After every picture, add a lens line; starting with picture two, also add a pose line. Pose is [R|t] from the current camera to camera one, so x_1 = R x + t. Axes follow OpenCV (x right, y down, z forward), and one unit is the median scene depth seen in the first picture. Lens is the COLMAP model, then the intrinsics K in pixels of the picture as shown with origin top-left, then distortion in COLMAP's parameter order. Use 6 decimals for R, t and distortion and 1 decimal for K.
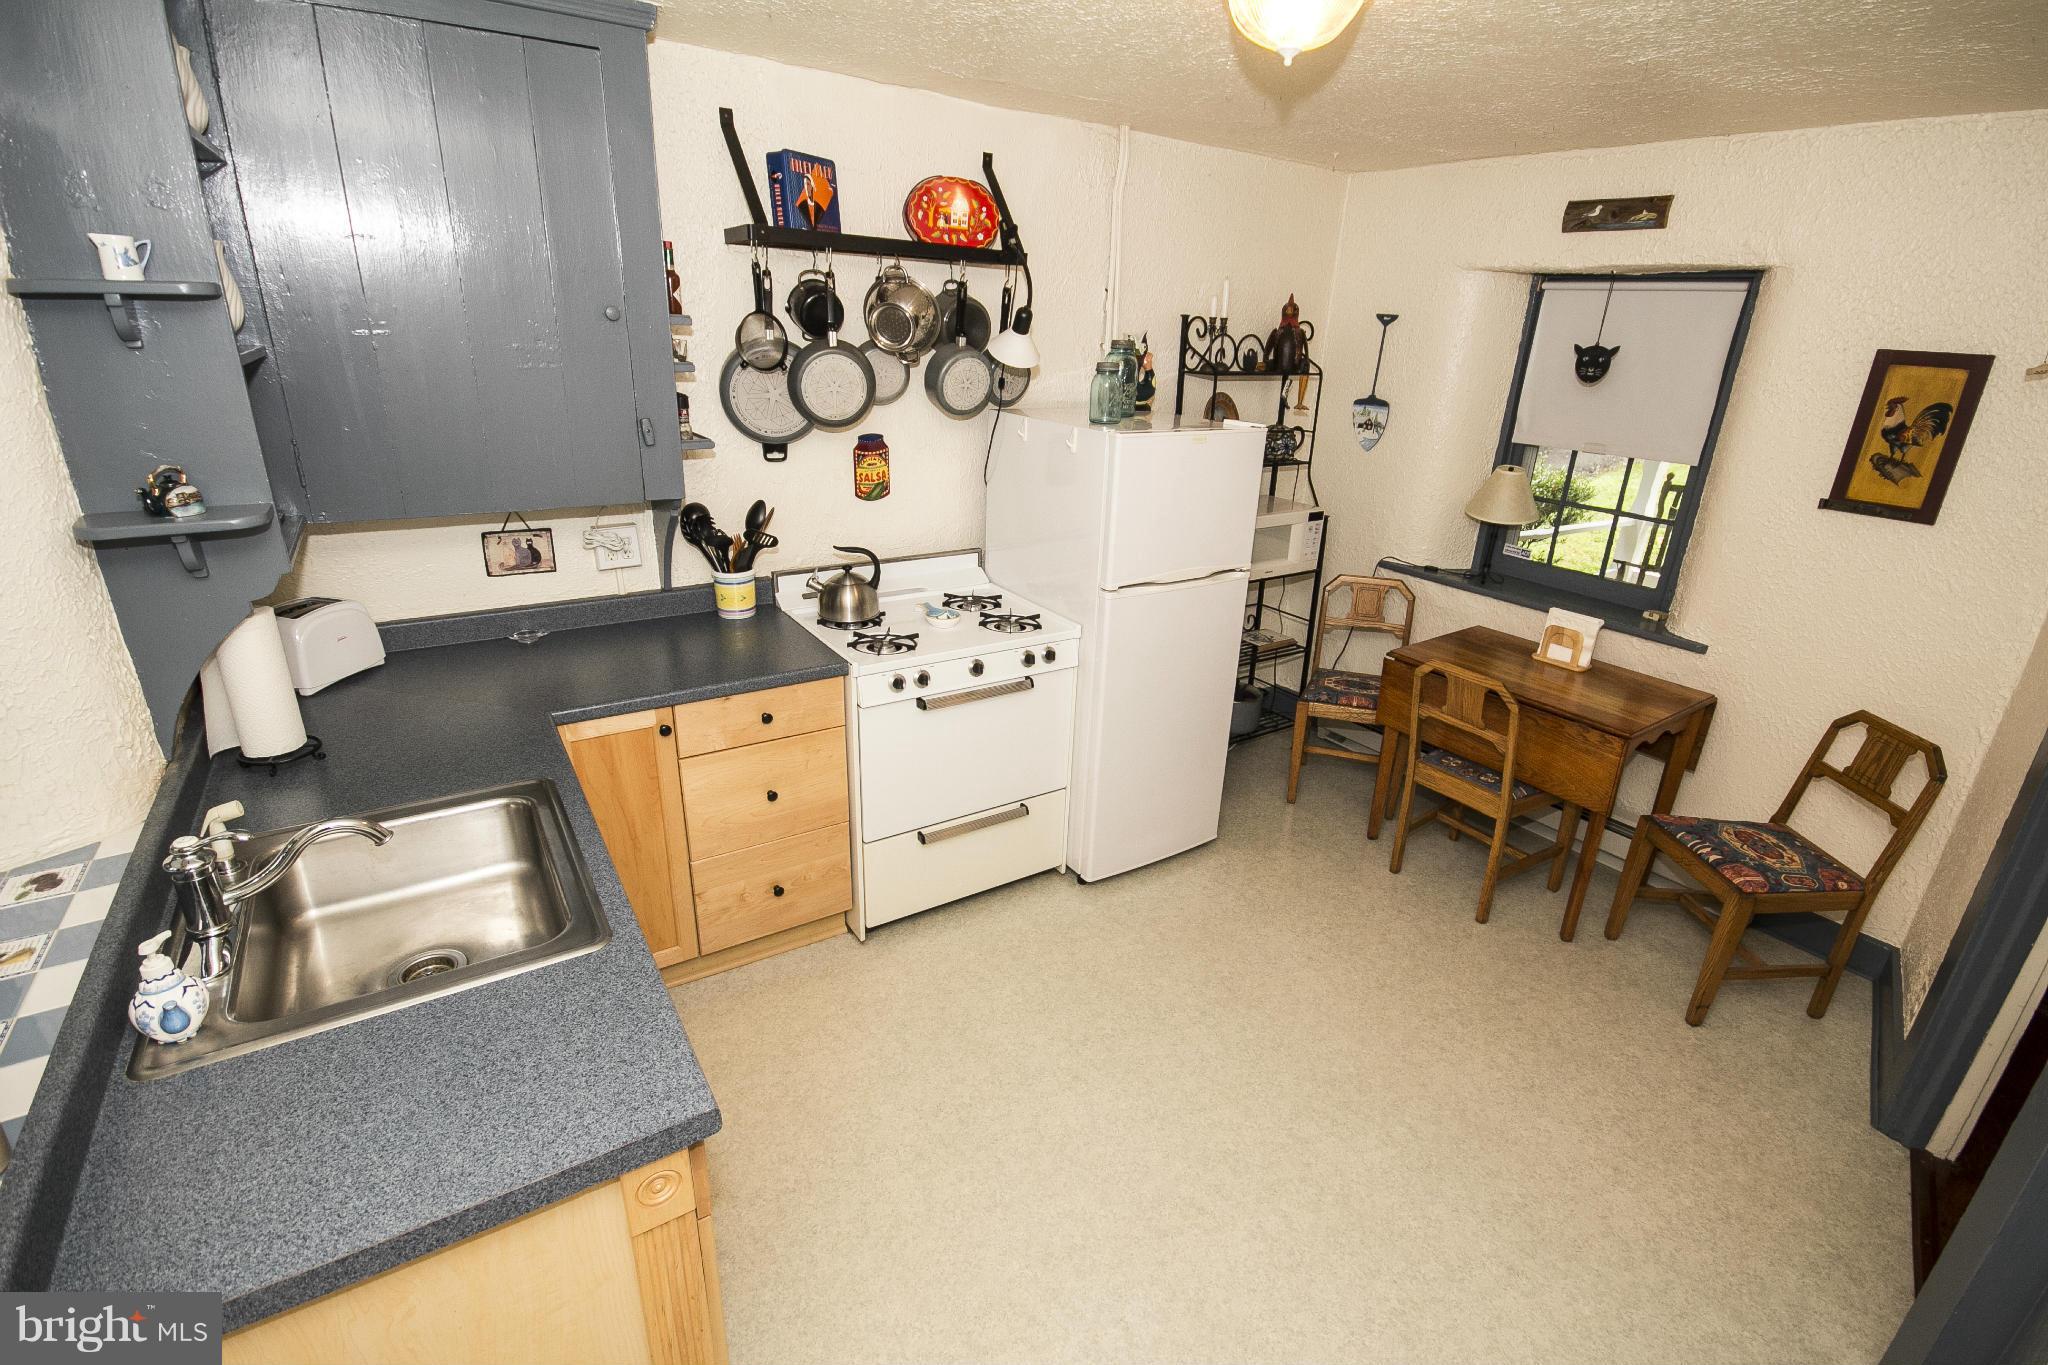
lens RADIAL K [[945.5, 0, 1025.0], [0, 945.5, 680.1], [0, 0, 1]] dist [-0.007954, -0.000393]
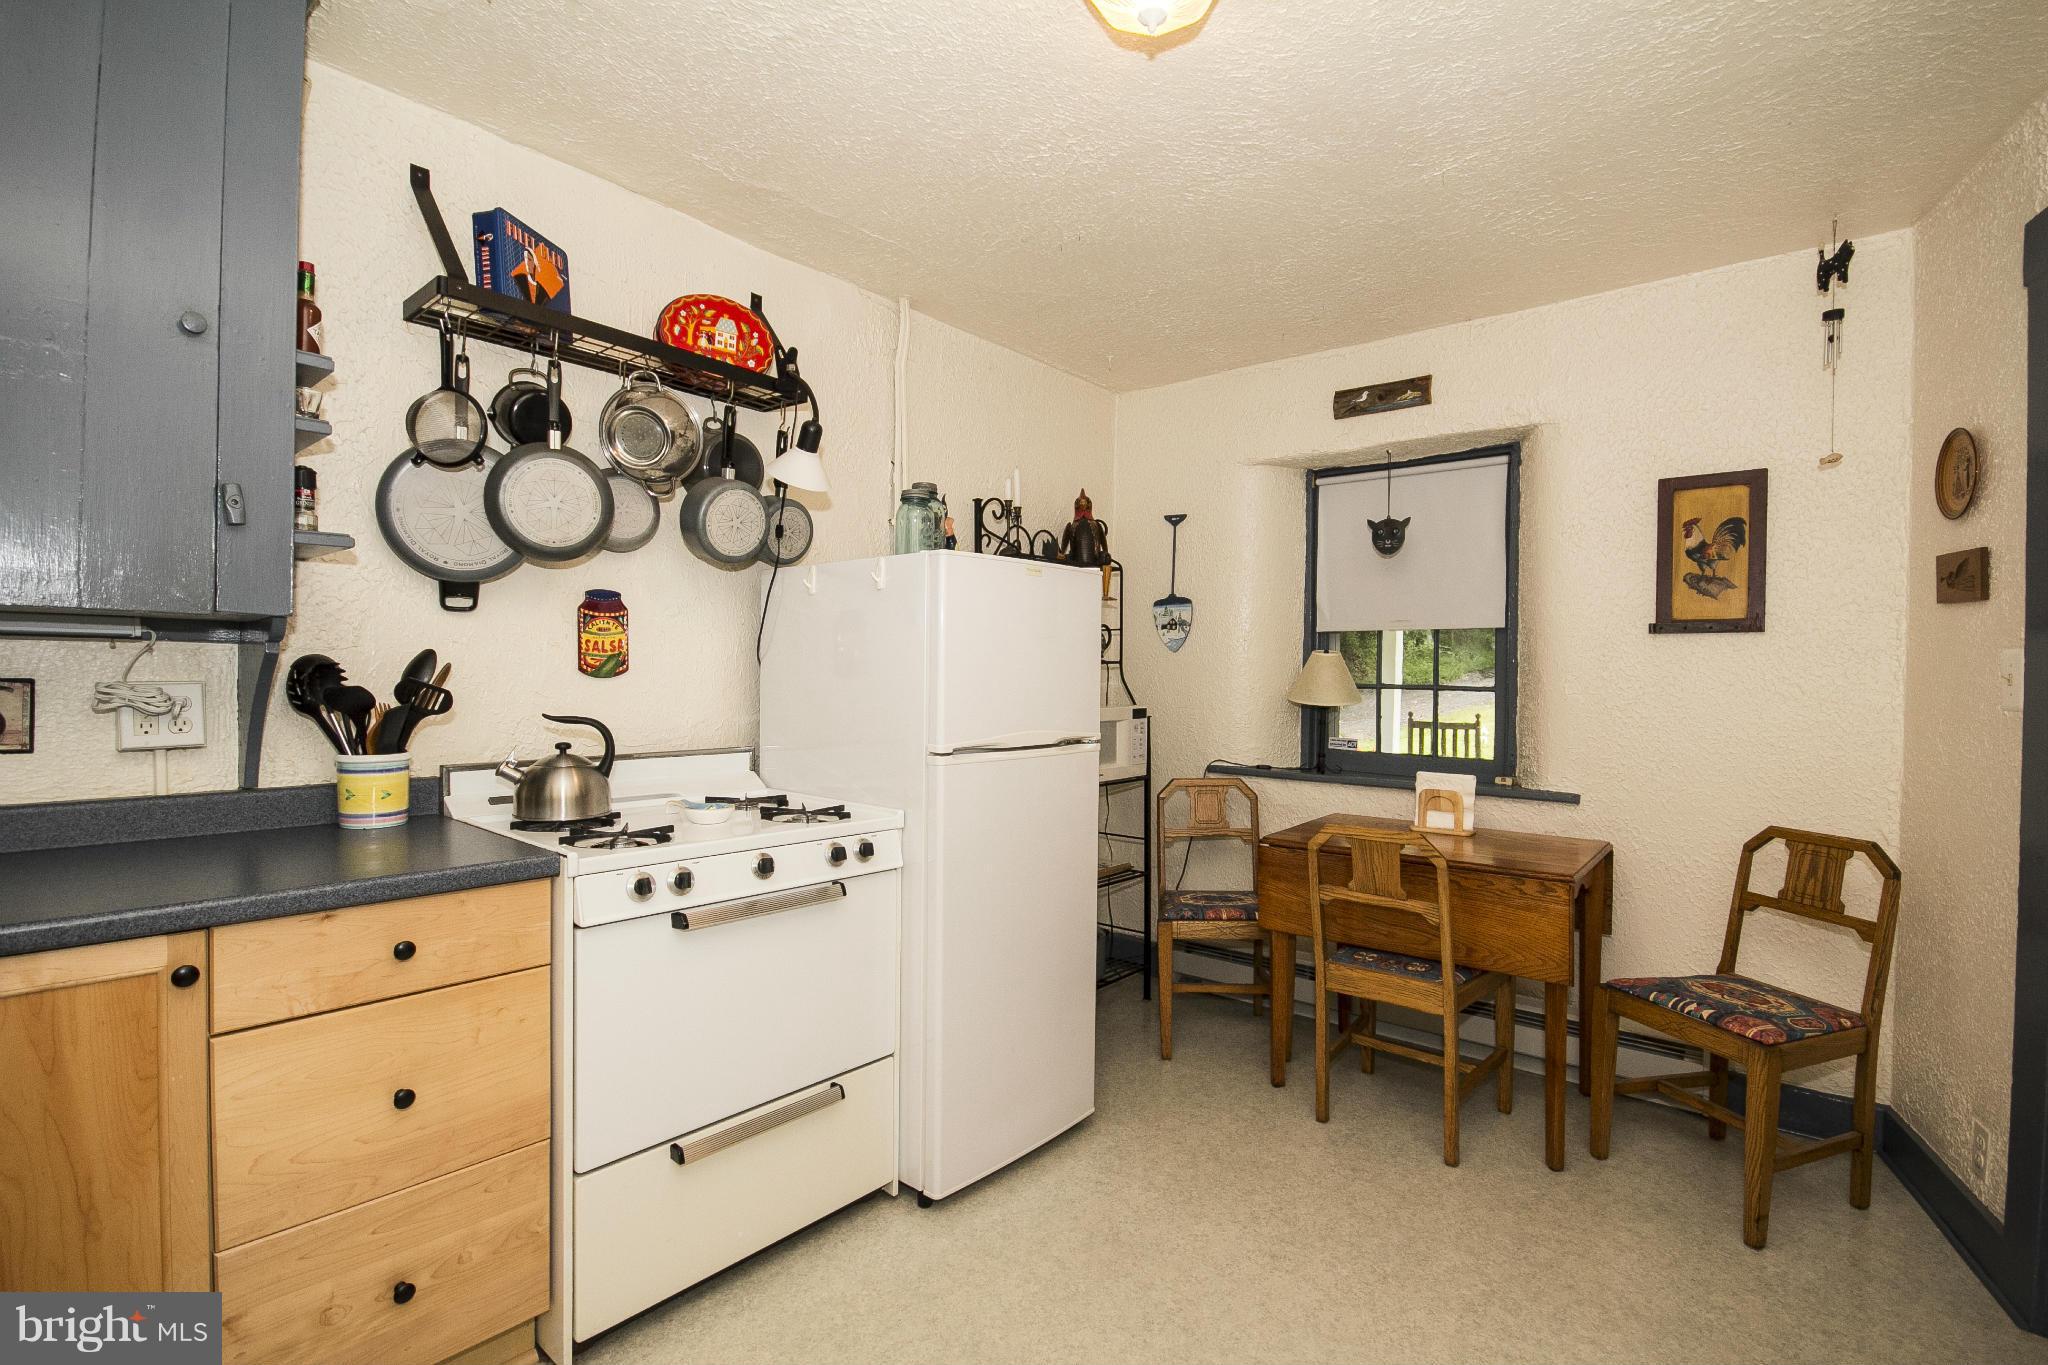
lens RADIAL K [[945.5, 0, 1027.0], [0, 945.5, 688.3], [0, 0, 1]] dist [-0.007954, -0.000393]
pose [[0.960662, -0.025848, 0.276513, -0.051708], [0.118944, 0.938014, -0.325549, 0.107473], [-0.250958, 0.345632, 0.904189, 0.277062]]
